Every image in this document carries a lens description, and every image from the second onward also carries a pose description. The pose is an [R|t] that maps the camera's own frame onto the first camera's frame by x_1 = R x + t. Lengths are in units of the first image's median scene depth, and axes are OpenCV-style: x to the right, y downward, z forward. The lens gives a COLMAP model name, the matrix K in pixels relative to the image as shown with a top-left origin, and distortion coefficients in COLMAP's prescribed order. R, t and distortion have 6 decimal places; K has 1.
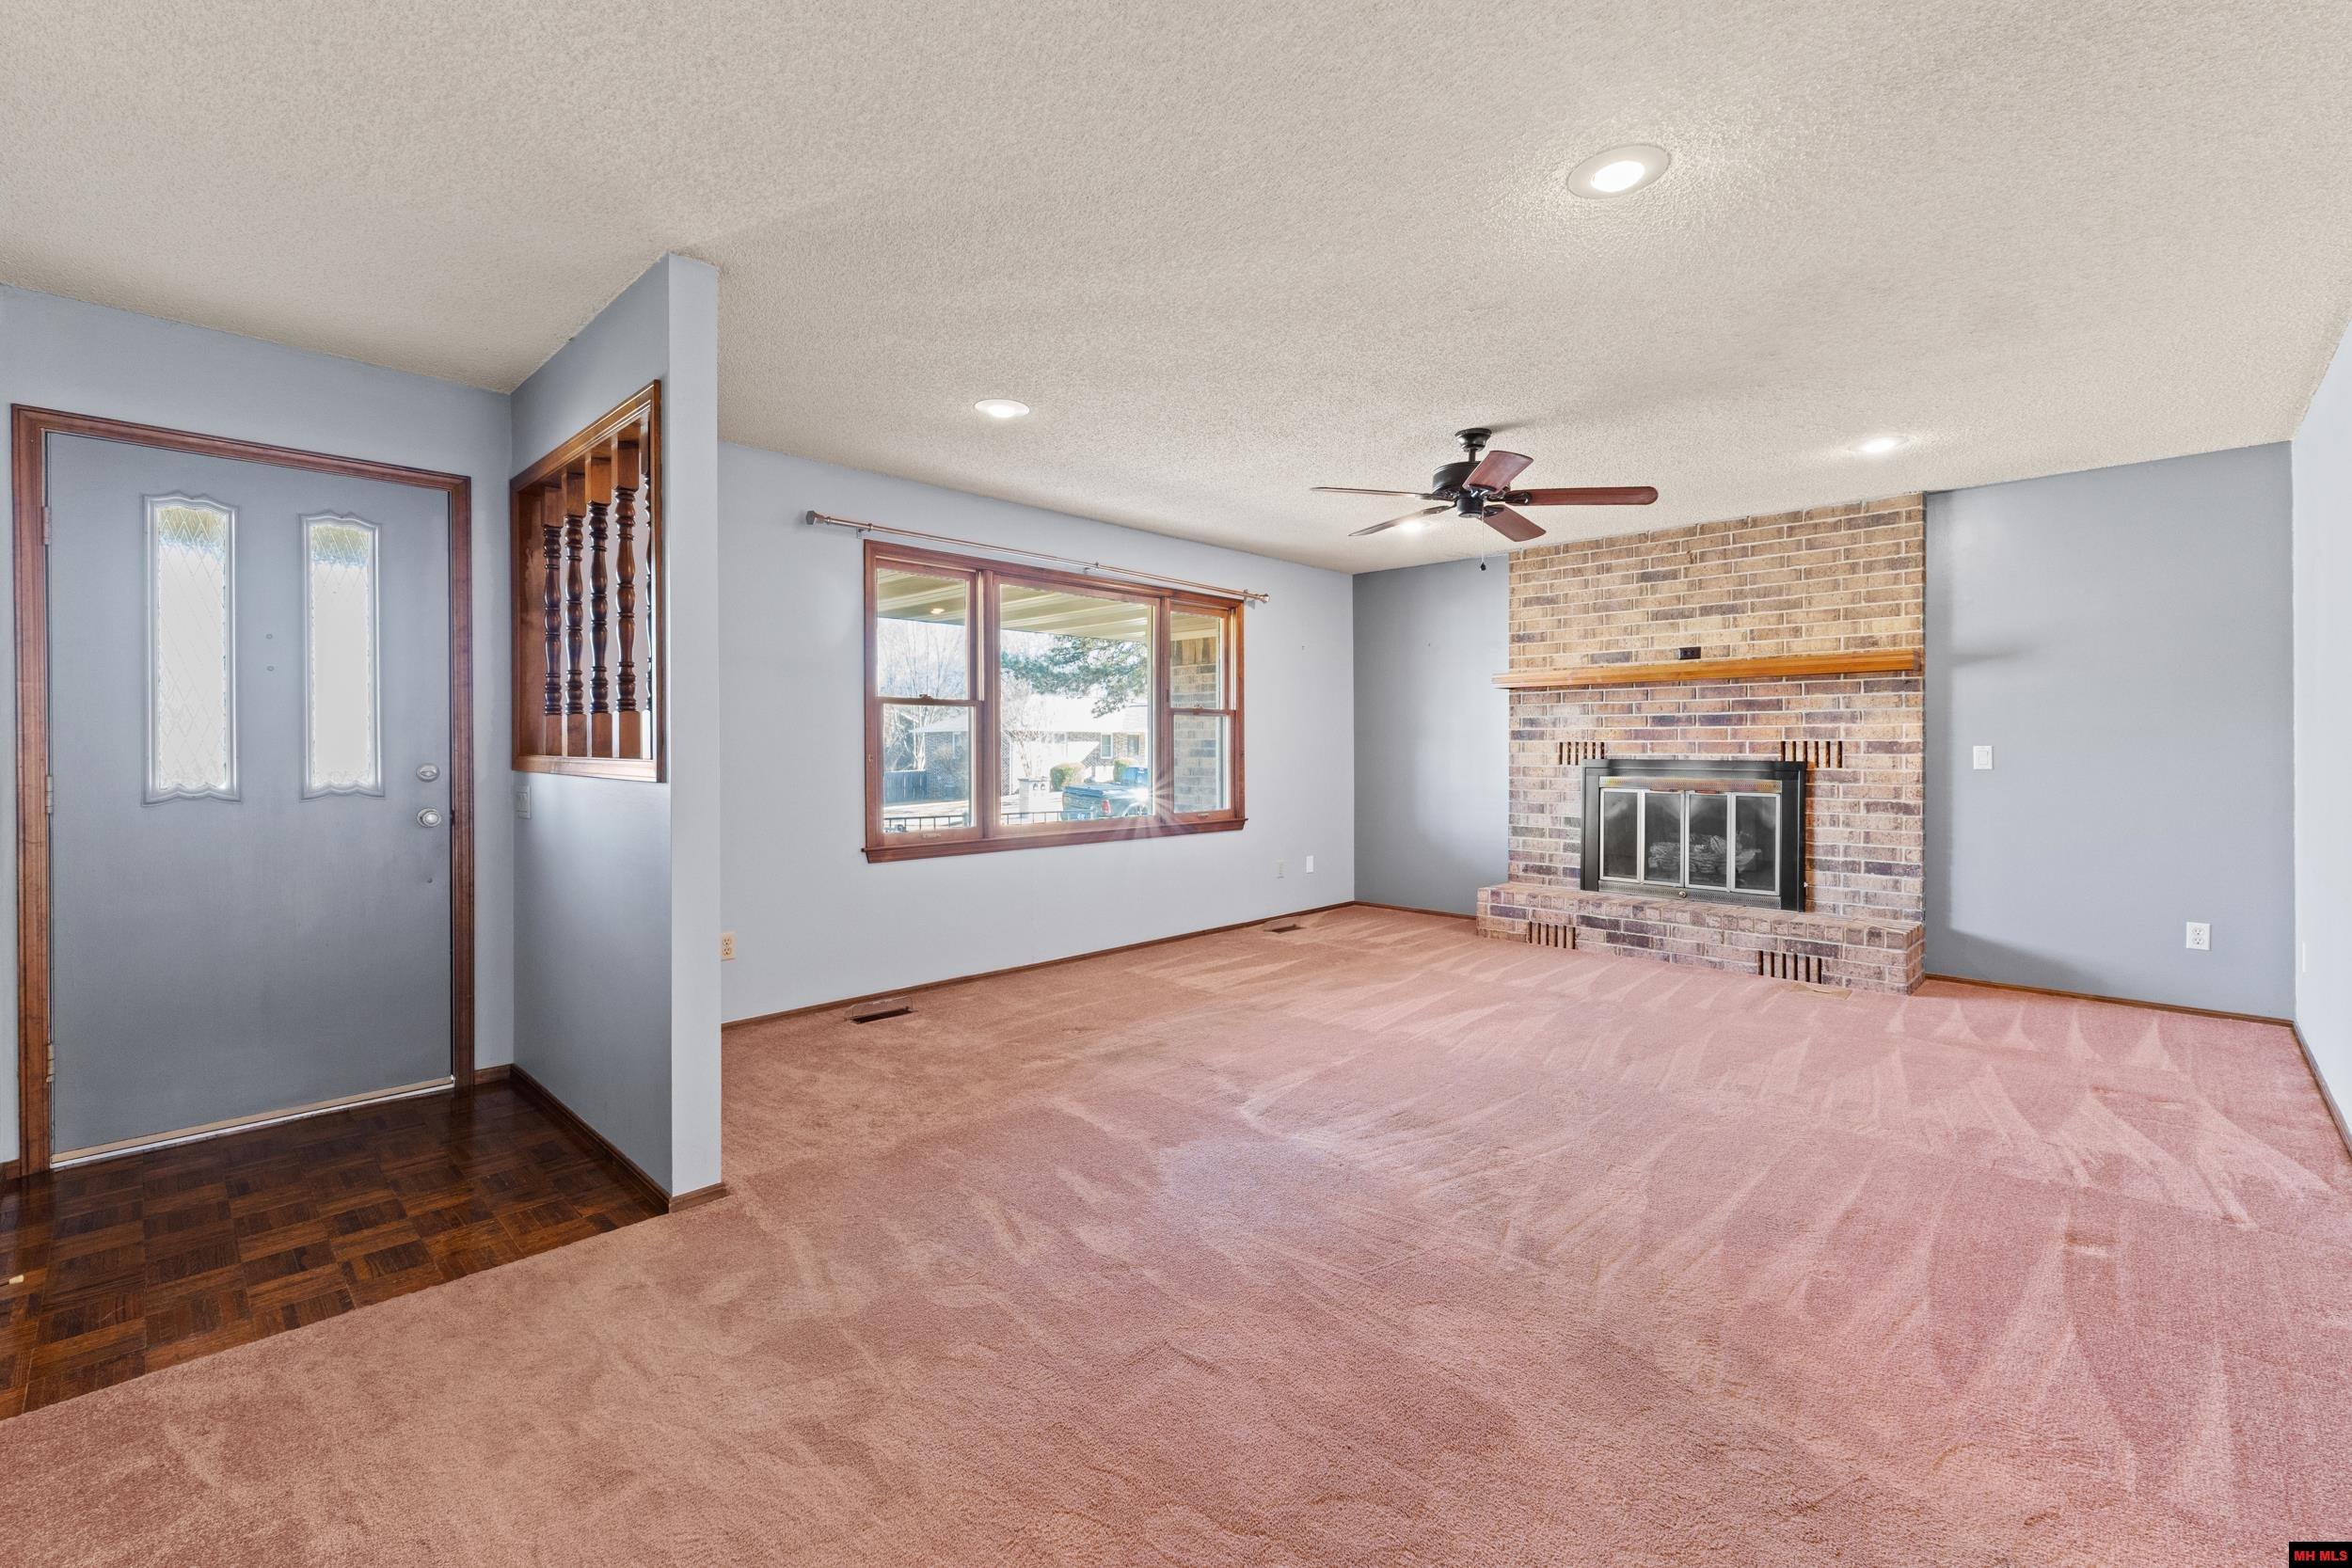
lens RADIAL K [[997.7, 0, 1160.5], [0, 997.7, 753.8], [0, 0, 1]] dist [0.001281, -0.000929]
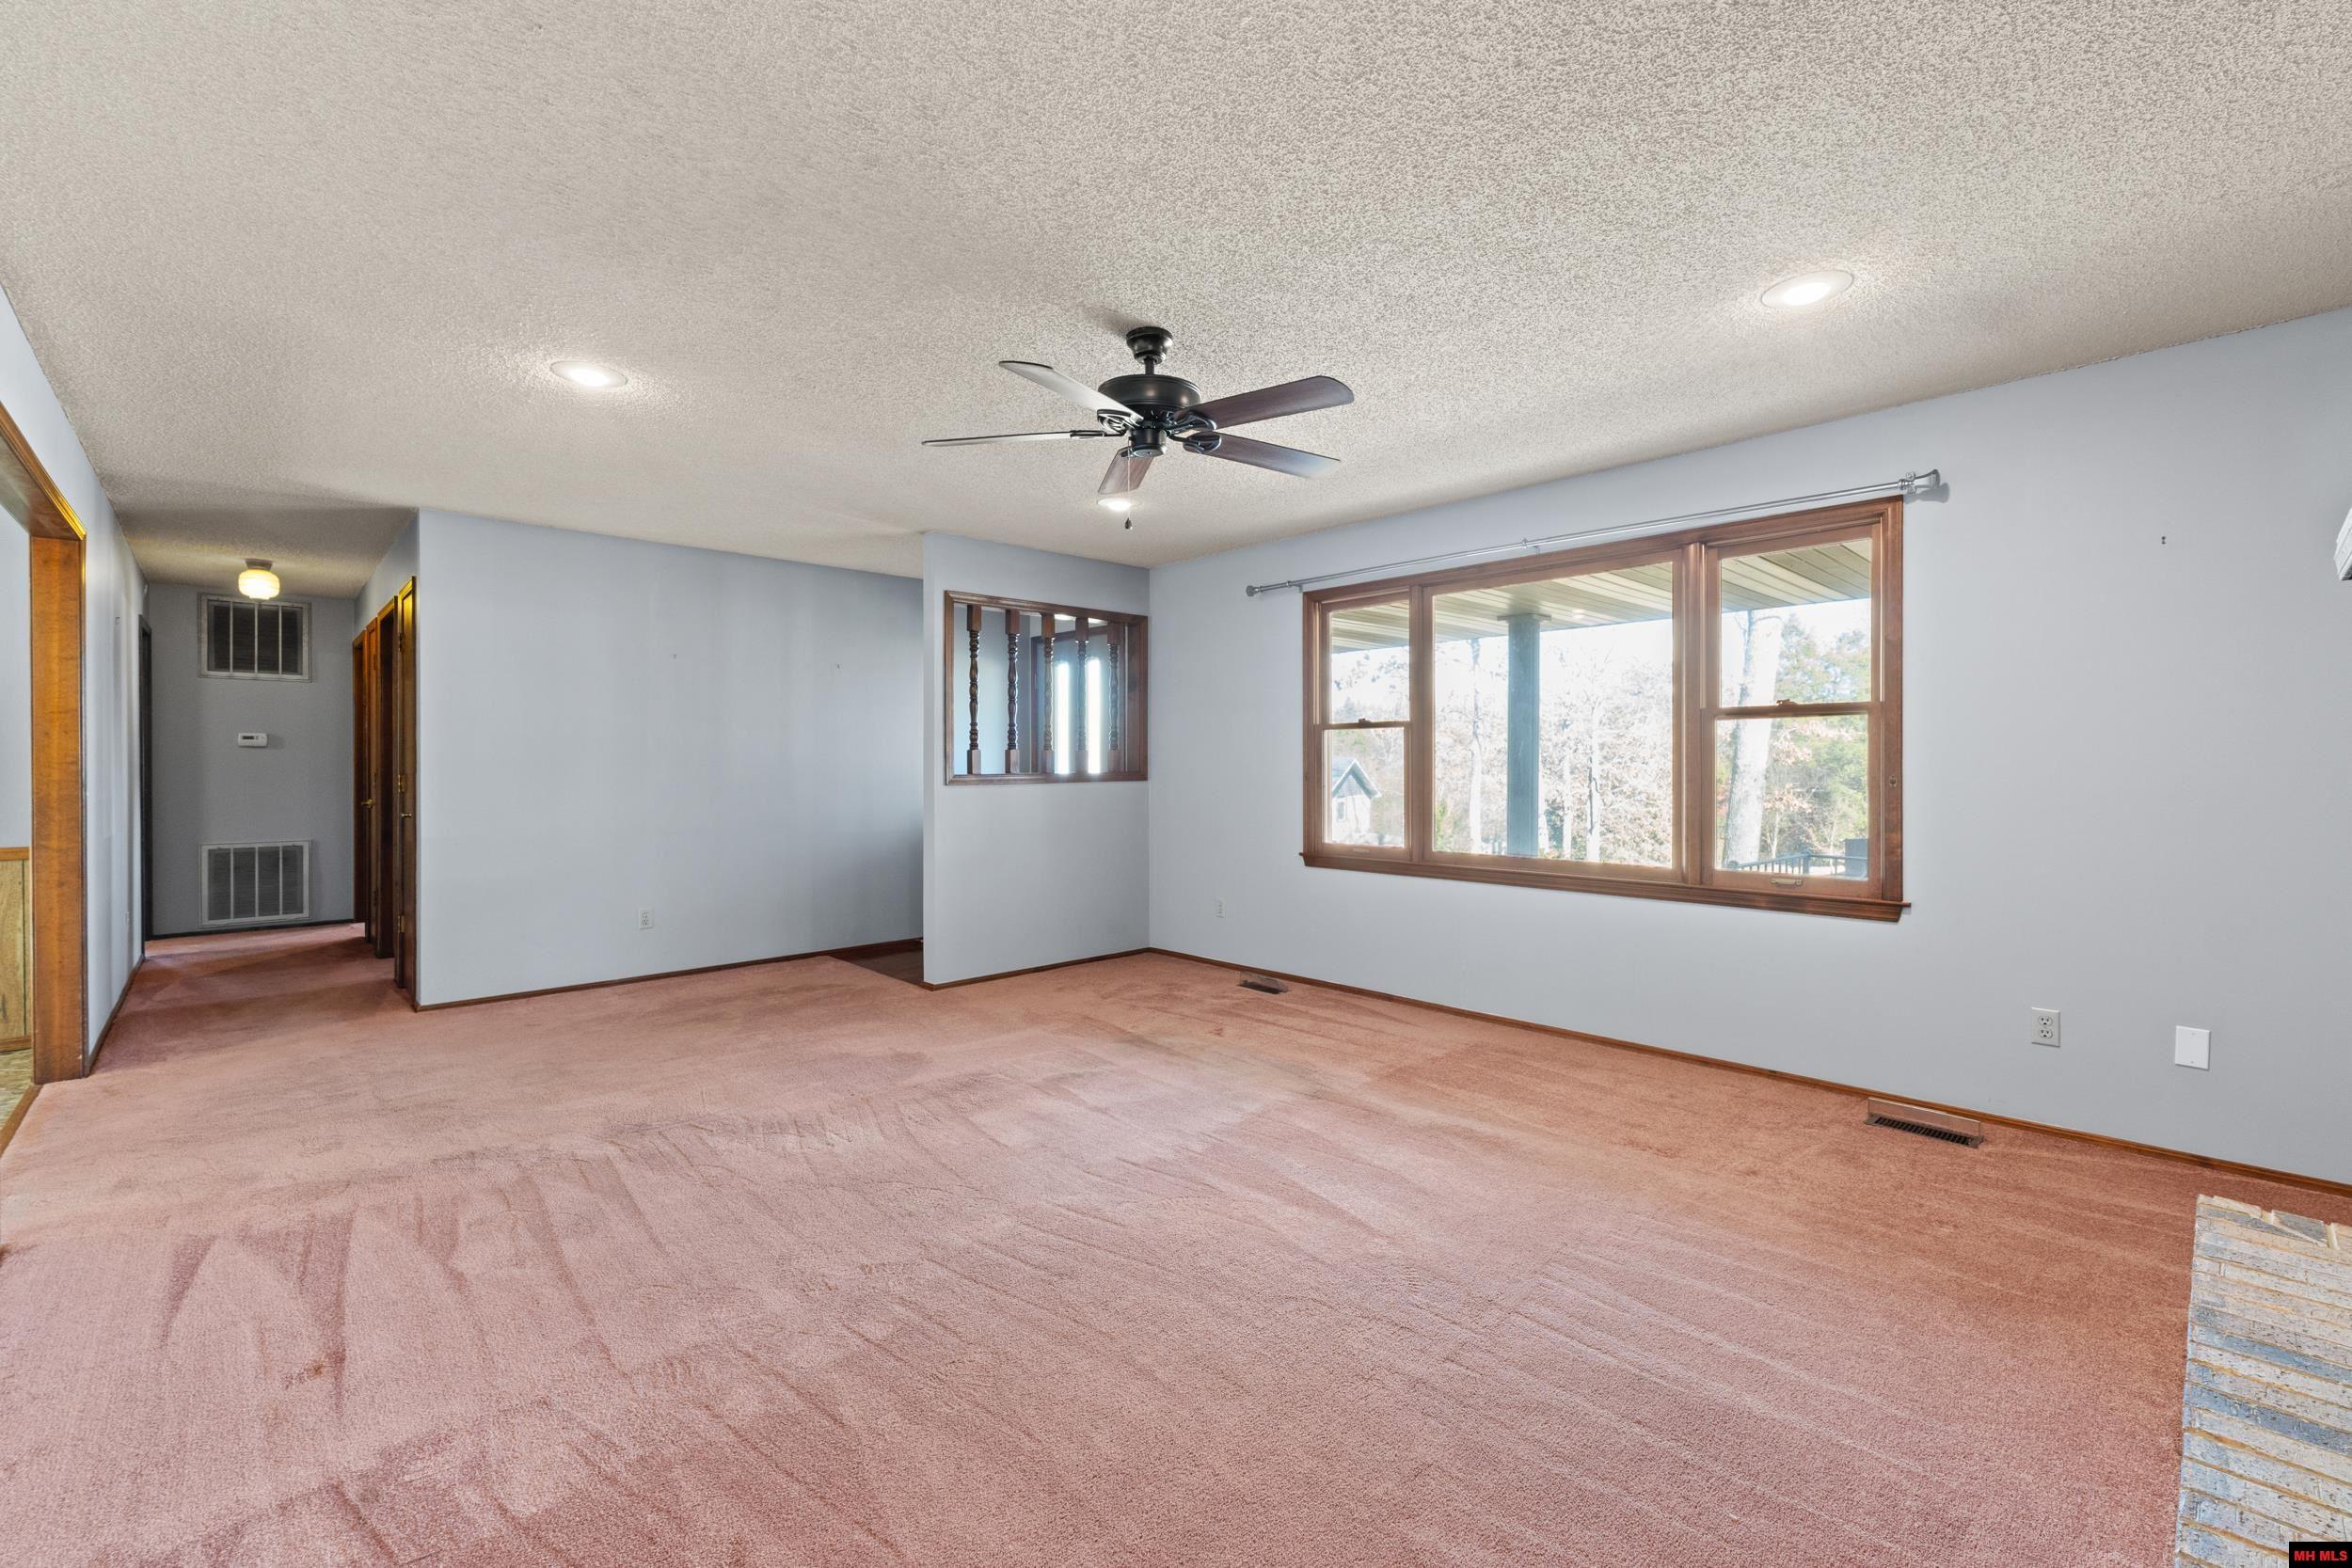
lens RADIAL K [[997.7, 0, 1188.5], [0, 997.7, 773.2], [0, 0, 1]] dist [0.001281, -0.000929]
pose [[-0.025021, 0.007259, -0.999661, 0.742789], [-0.008214, 0.999938, 0.007466, -0.006452], [0.999653, 0.008398, -0.024960, 0.744859]]
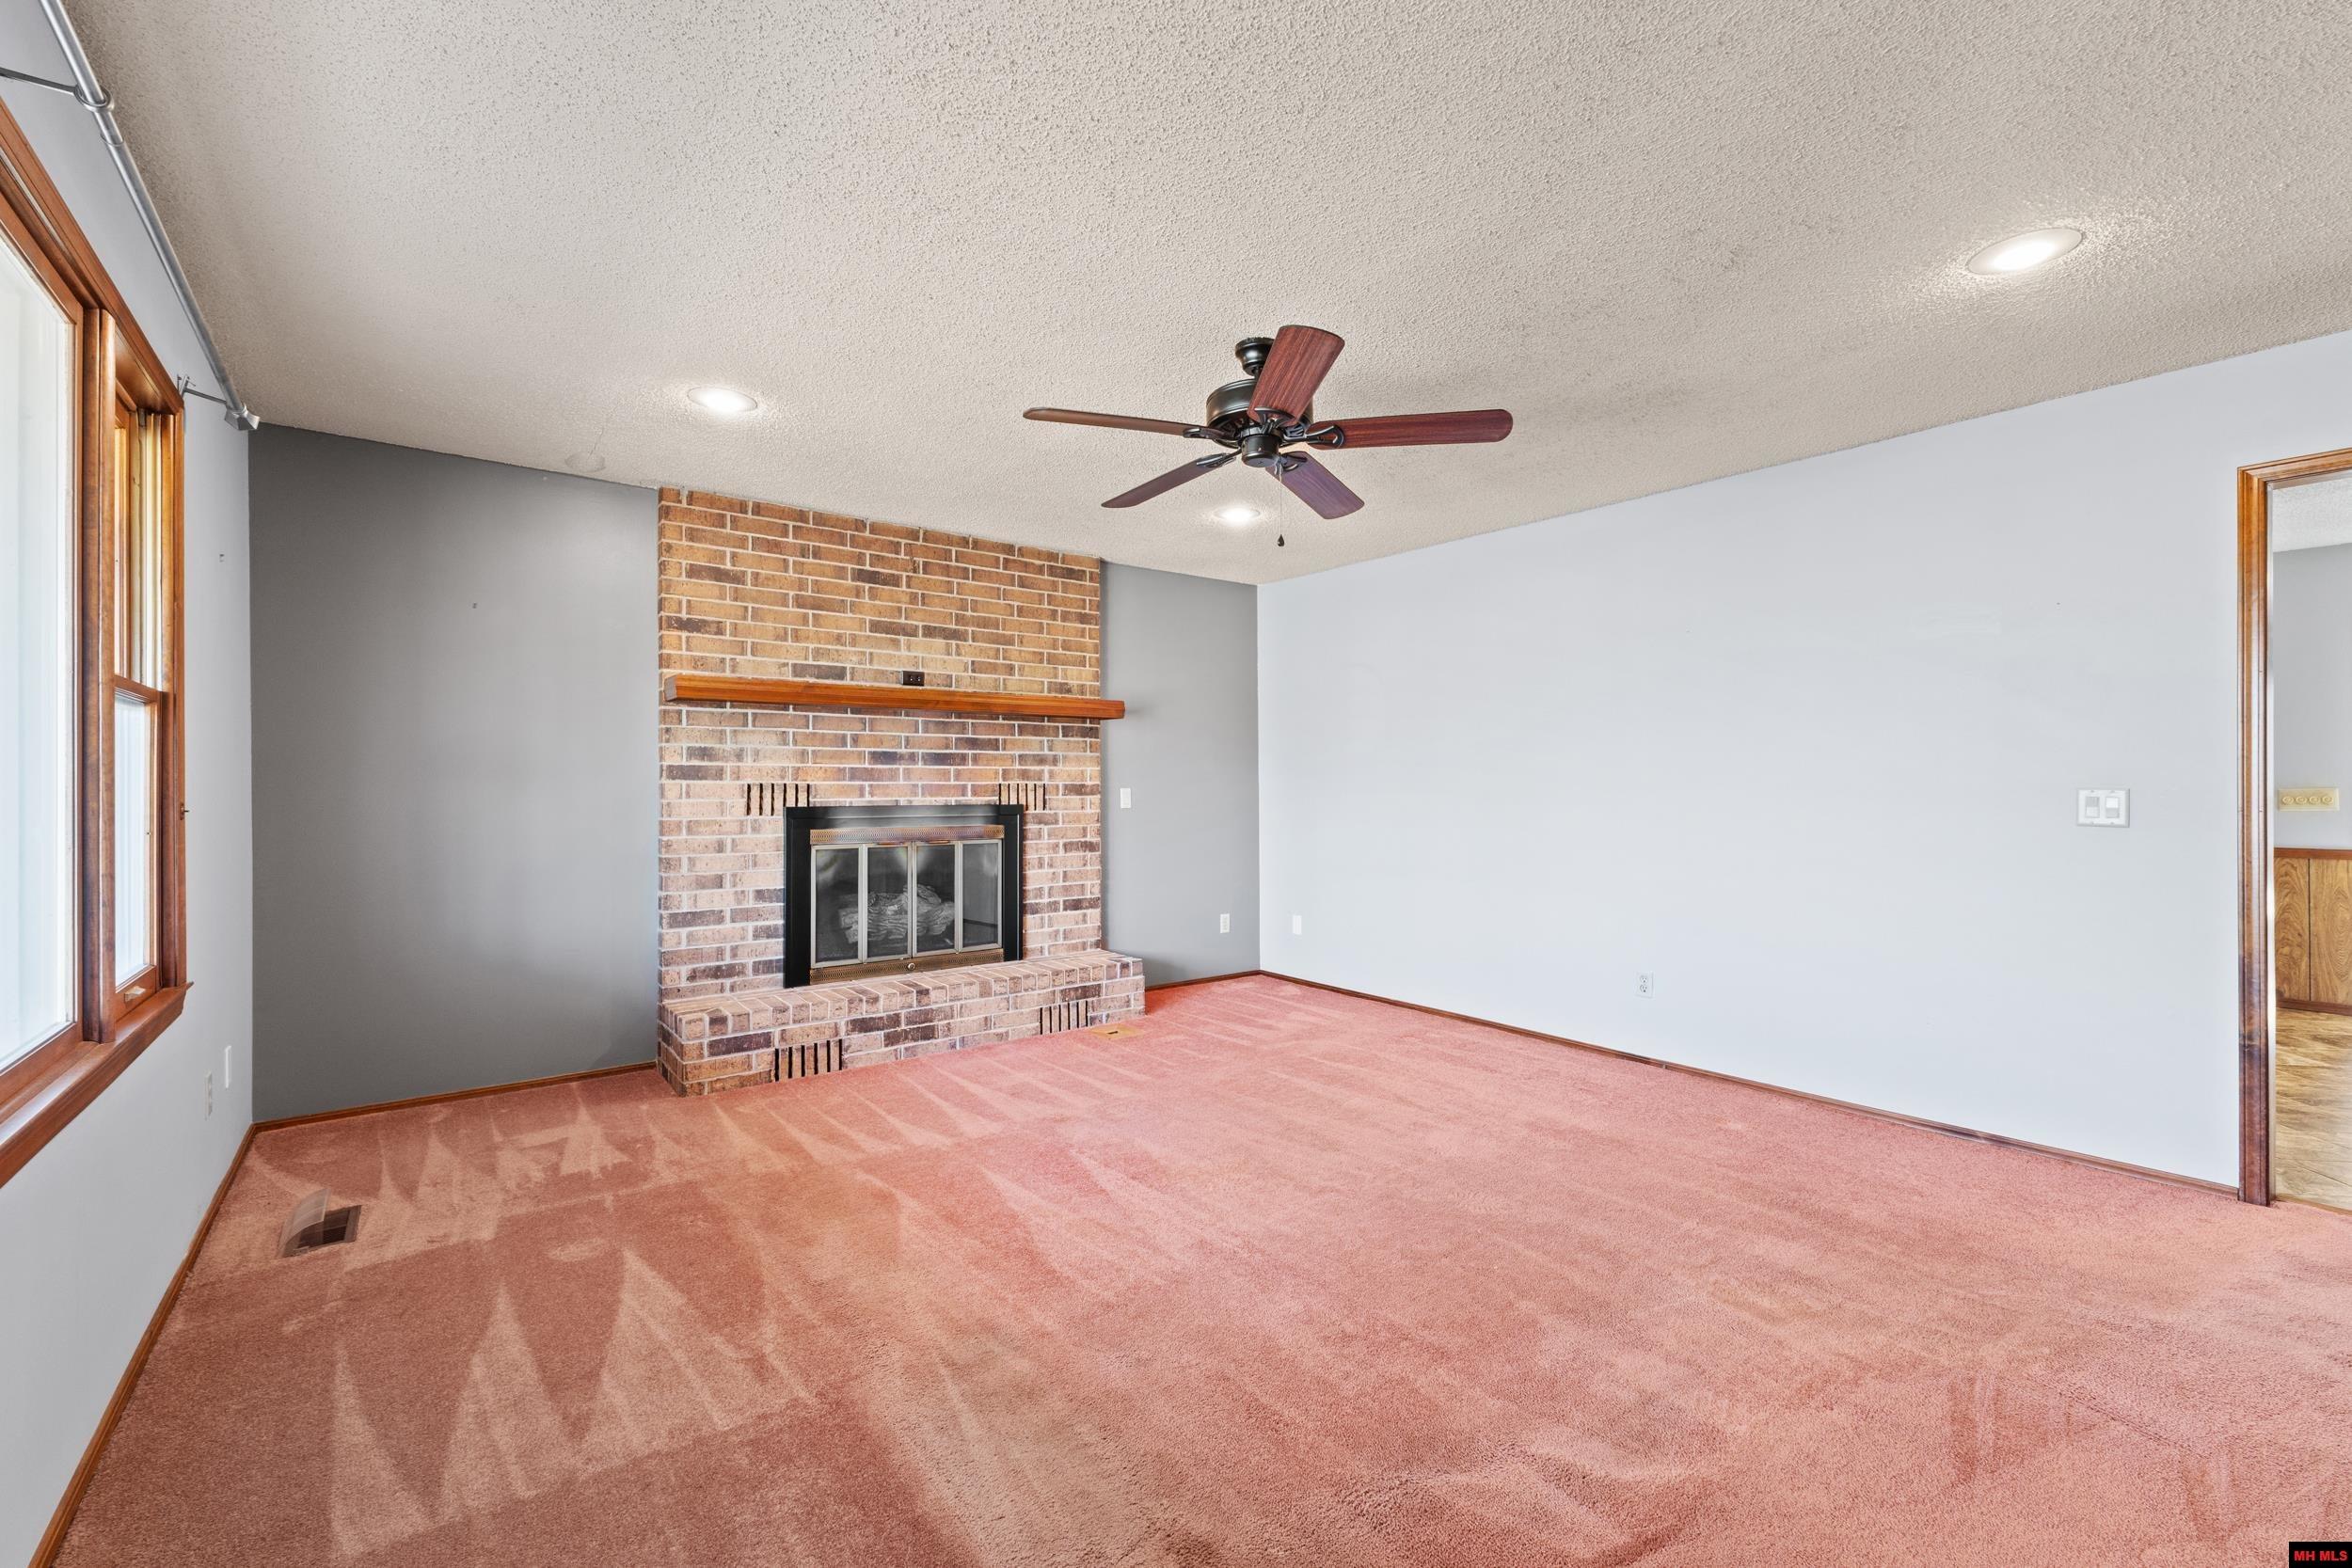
lens RADIAL K [[997.7, 0, 1169.7], [0, 997.7, 785.4], [0, 0, 1]] dist [0.001281, -0.000929]
pose [[0.139627, 0.004406, 0.990194, -0.282586], [0.010305, 0.999929, -0.005903, -0.003473], [-0.990151, 0.011028, 0.139571, 0.693803]]
